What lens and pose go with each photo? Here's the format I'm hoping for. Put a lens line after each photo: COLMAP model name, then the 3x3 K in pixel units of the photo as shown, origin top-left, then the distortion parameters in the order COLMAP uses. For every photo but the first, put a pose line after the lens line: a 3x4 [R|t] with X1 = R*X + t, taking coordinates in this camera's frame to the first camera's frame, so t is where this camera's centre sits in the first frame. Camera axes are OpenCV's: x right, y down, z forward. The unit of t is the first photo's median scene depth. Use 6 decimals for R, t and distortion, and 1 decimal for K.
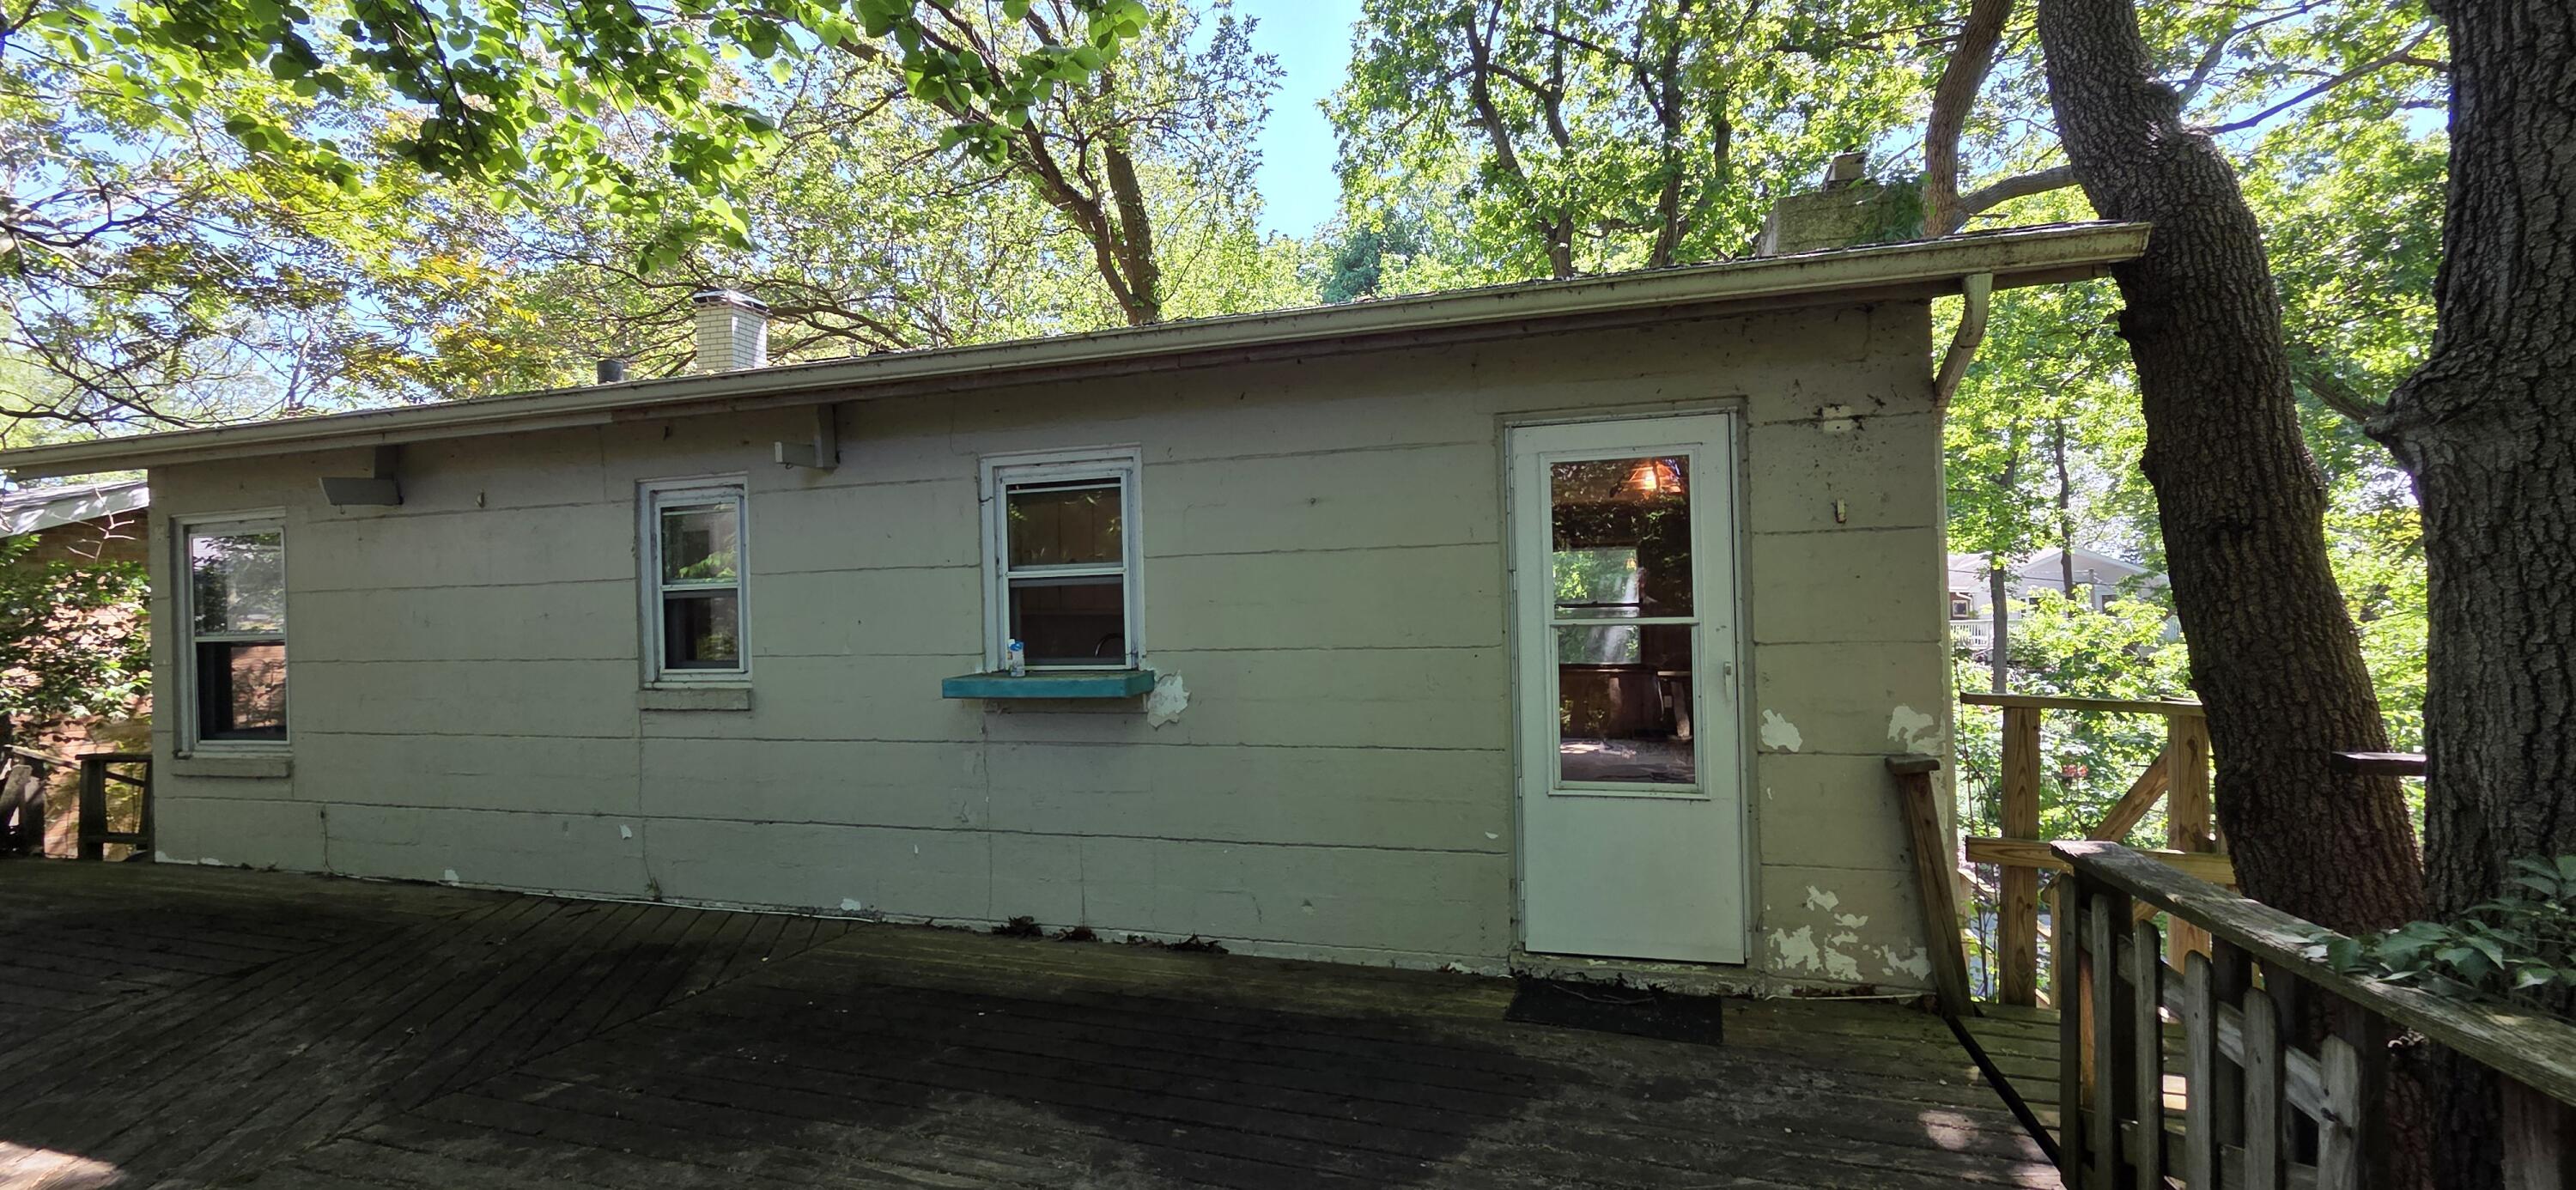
lens RADIAL K [[1054.5, 0, 1291.6], [0, 1054.5, 600.3], [0, 0, 1]] dist [0.001784, 0.000408]
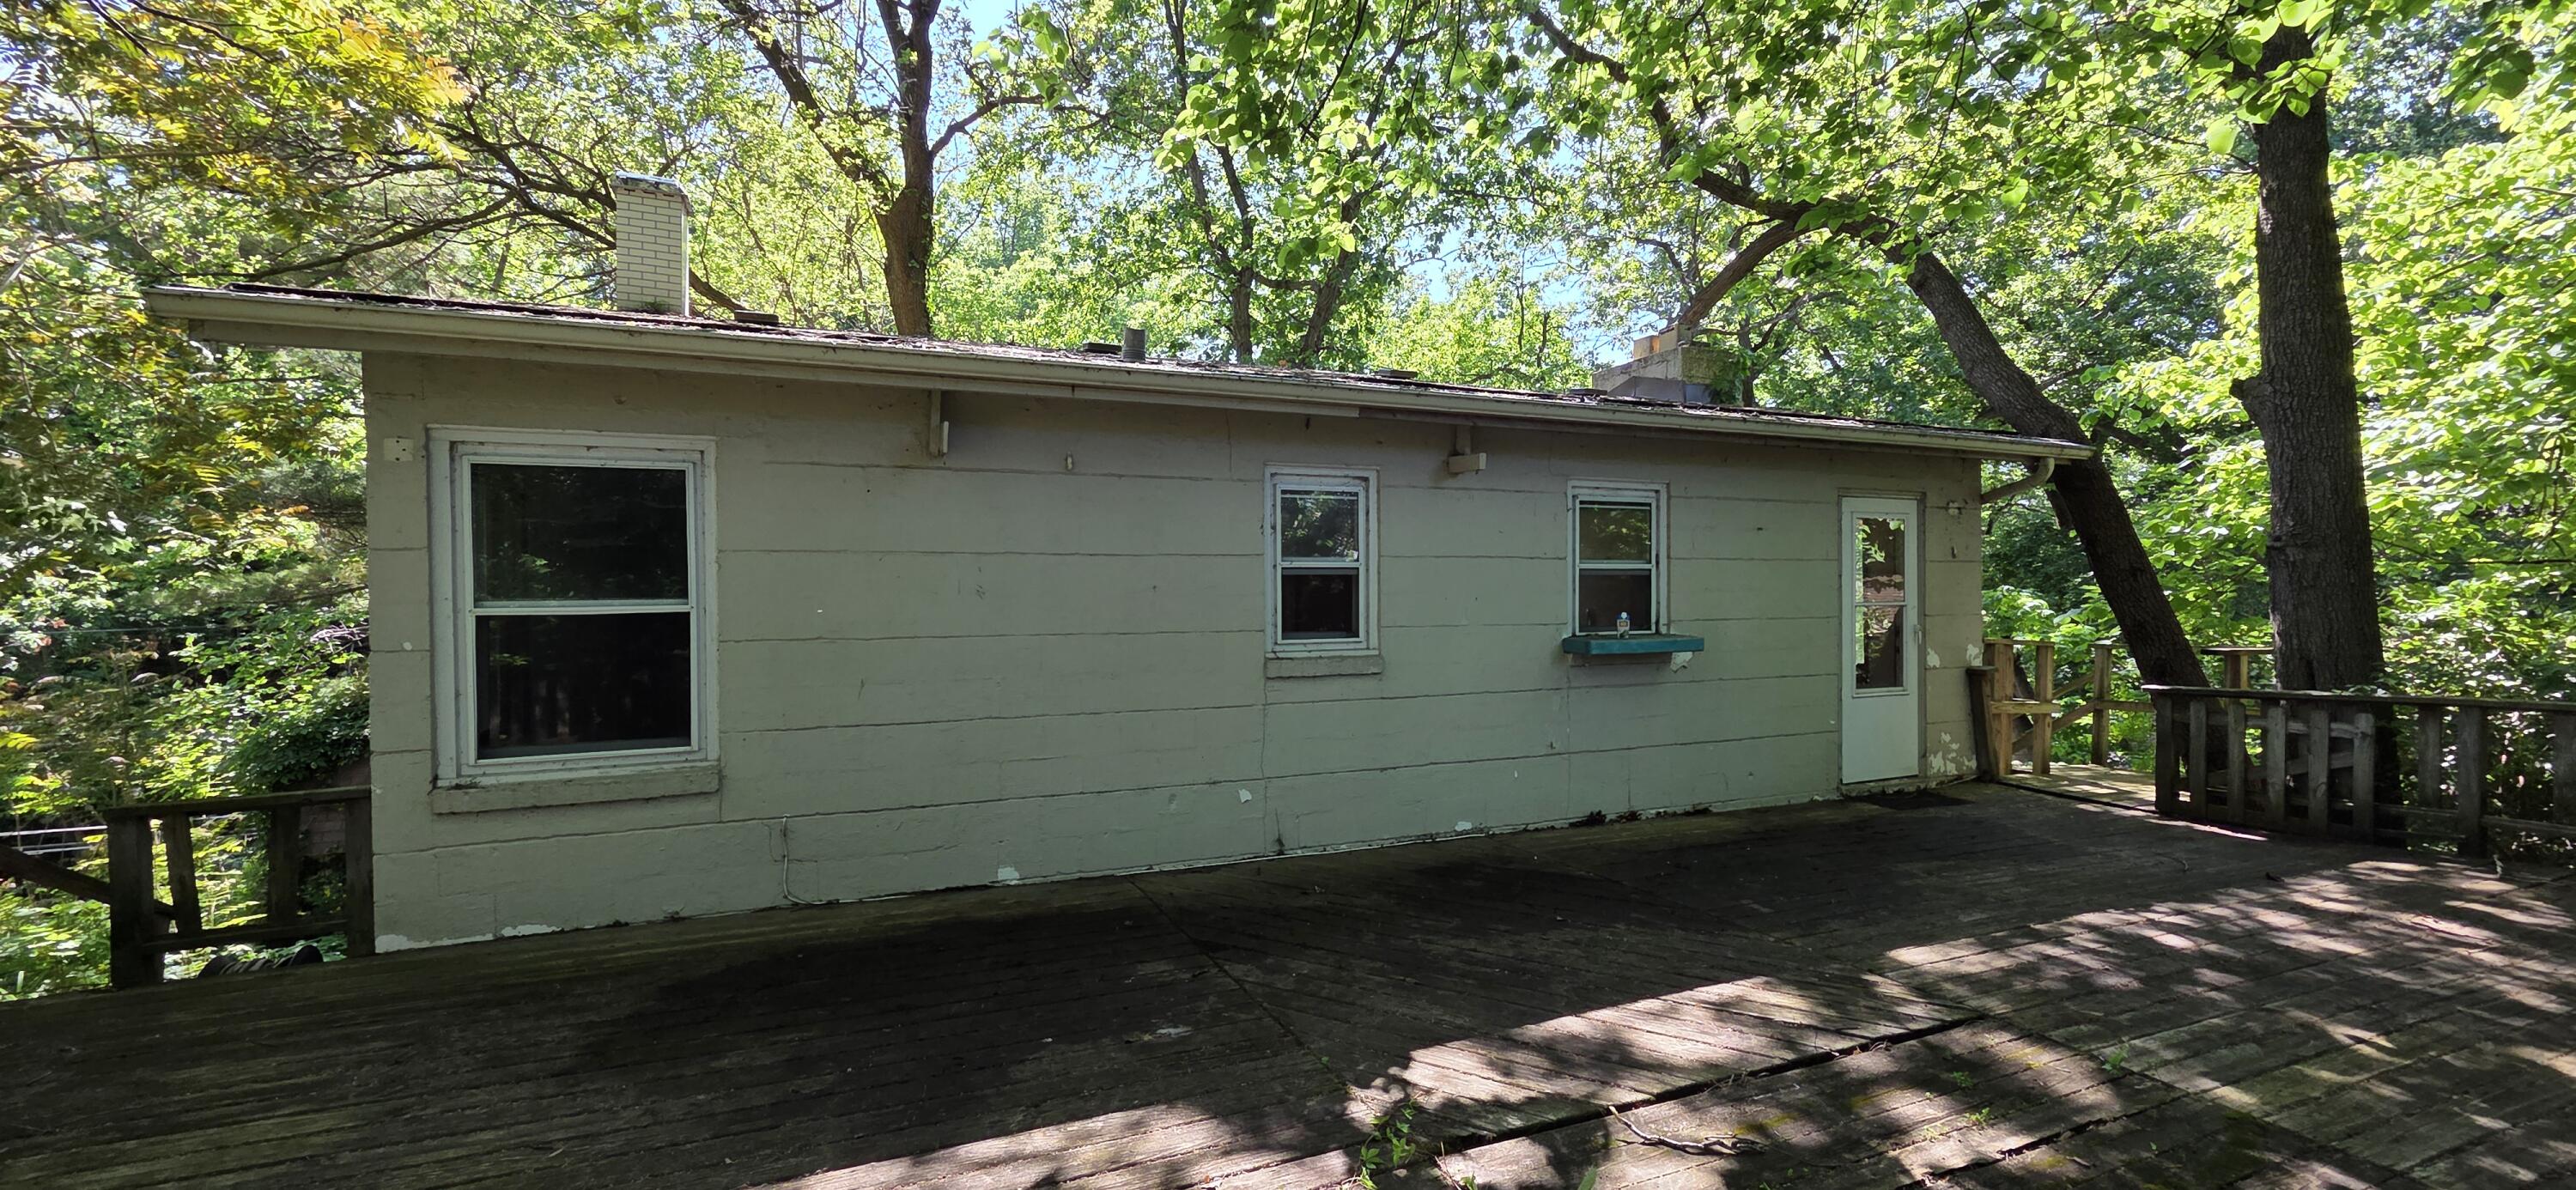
lens RADIAL K [[1056.2, 0, 1279.7], [0, 1056.2, 601.3], [0, 0, 1]] dist [0.000401, -0.000080]
pose [[0.764420, 0.012563, 0.644597, -1.574195], [-0.019484, 0.999804, 0.003620, 0.026316], [-0.644425, -0.015327, 0.764514, 0.214707]]
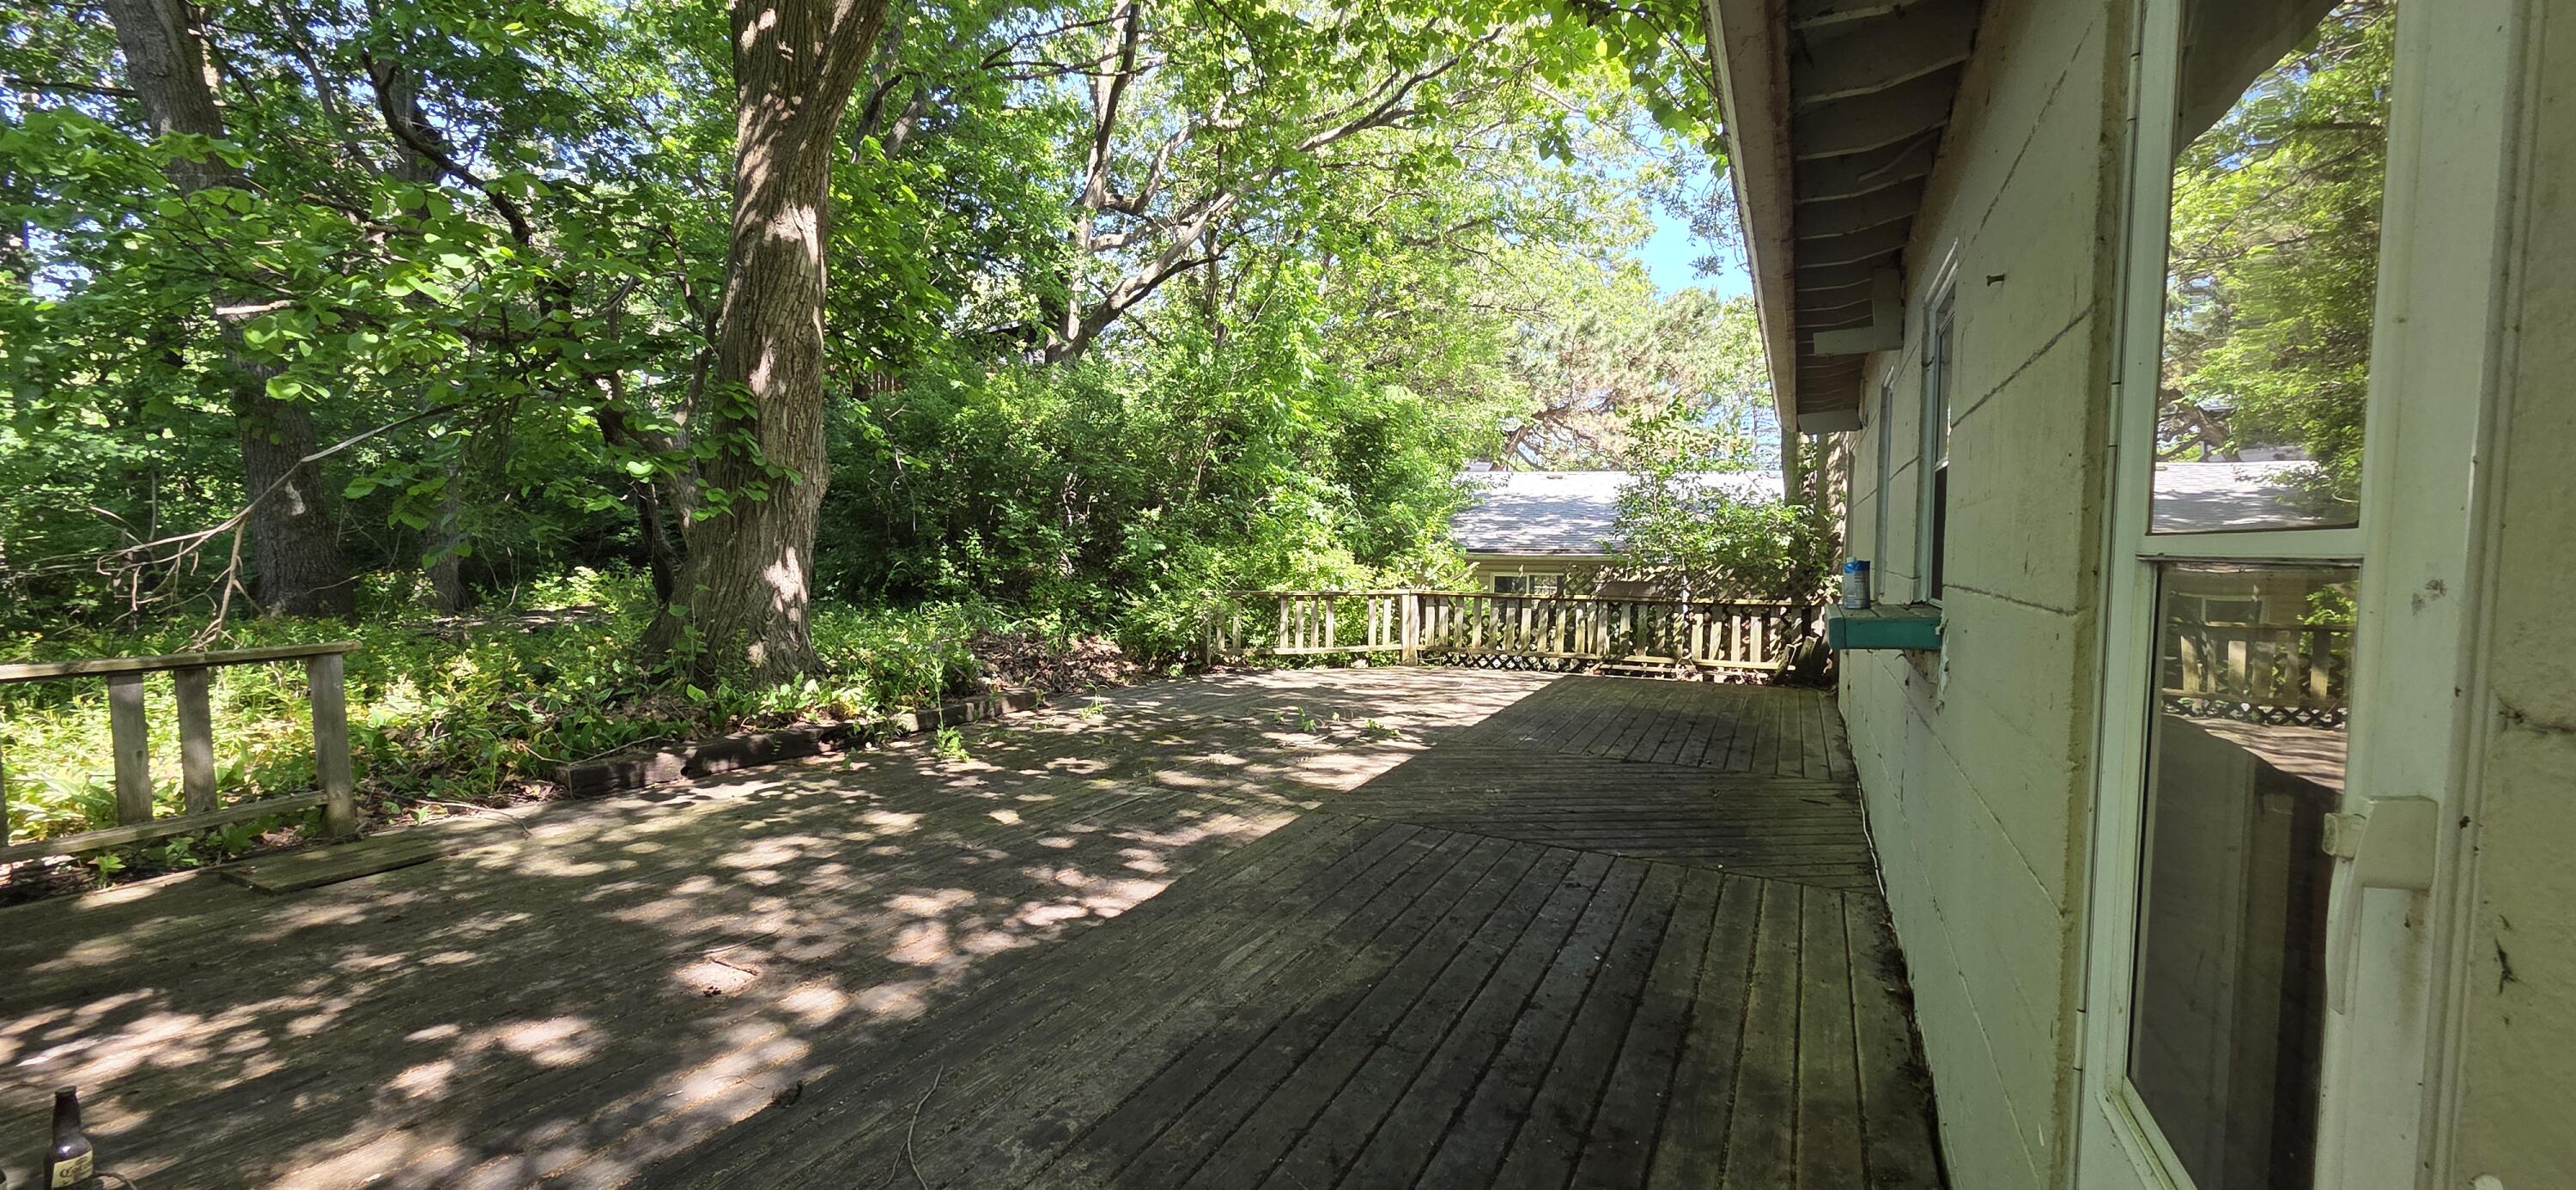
lens RADIAL K [[1046.6, 0, 1295.4], [0, 1046.6, 666.3], [0, 0, 1]] dist [0.001702, 0.000134]
pose [[-0.144205, 0.137881, -0.979895, 0.509892], [-0.000091, 0.990243, 0.139351, 0.012787], [0.989548, 0.020185, -0.142785, 0.738221]]
